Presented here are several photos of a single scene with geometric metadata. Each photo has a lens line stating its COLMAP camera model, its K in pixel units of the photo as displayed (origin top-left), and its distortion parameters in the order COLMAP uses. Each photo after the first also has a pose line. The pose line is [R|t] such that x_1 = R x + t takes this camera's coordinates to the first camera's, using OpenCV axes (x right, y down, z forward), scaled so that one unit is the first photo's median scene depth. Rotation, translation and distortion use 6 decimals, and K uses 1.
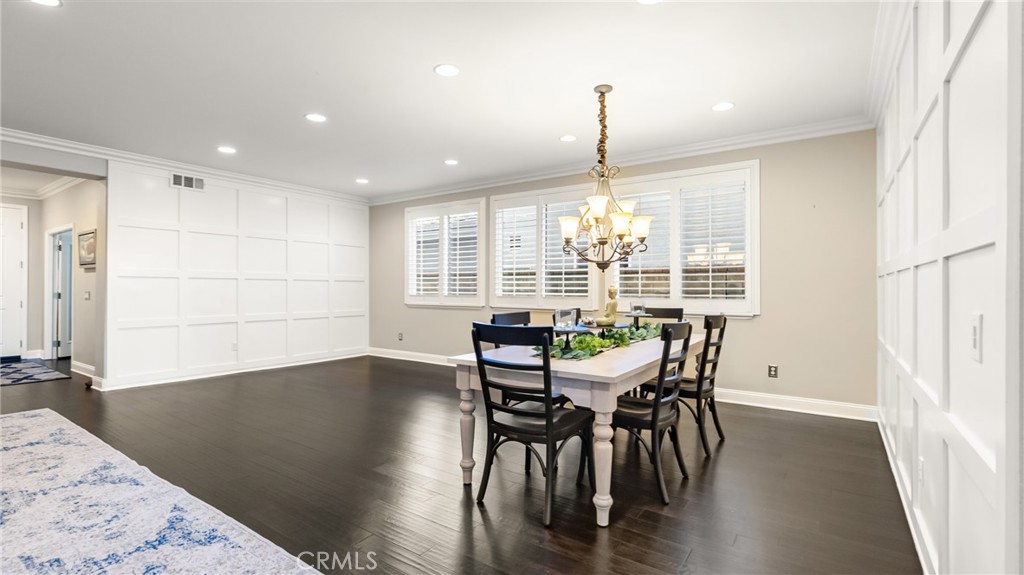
lens RADIAL K [[467.6, 0, 510.5], [0, 467.6, 287.0], [0, 0, 1]] dist [0.000340, 0.001291]
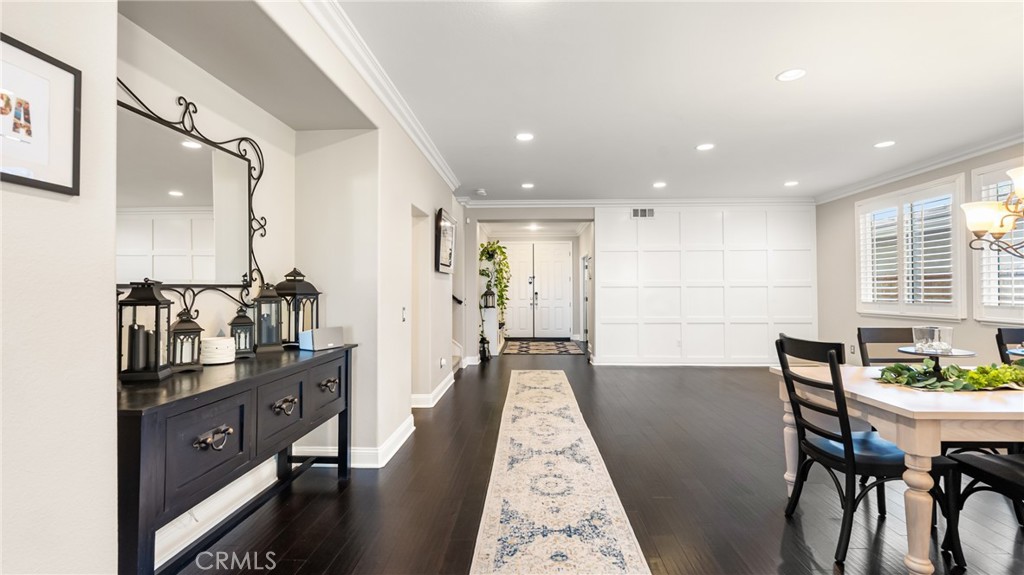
lens RADIAL K [[467.6, 0, 510.5], [0, 467.6, 287.0], [0, 0, 1]] dist [0.000340, 0.001291]
pose [[0.542851, -0.012866, -0.839731, 0.206577], [0.007390, 0.999917, -0.010543, -0.008131], [0.839797, -0.000482, 0.542901, -0.014947]]
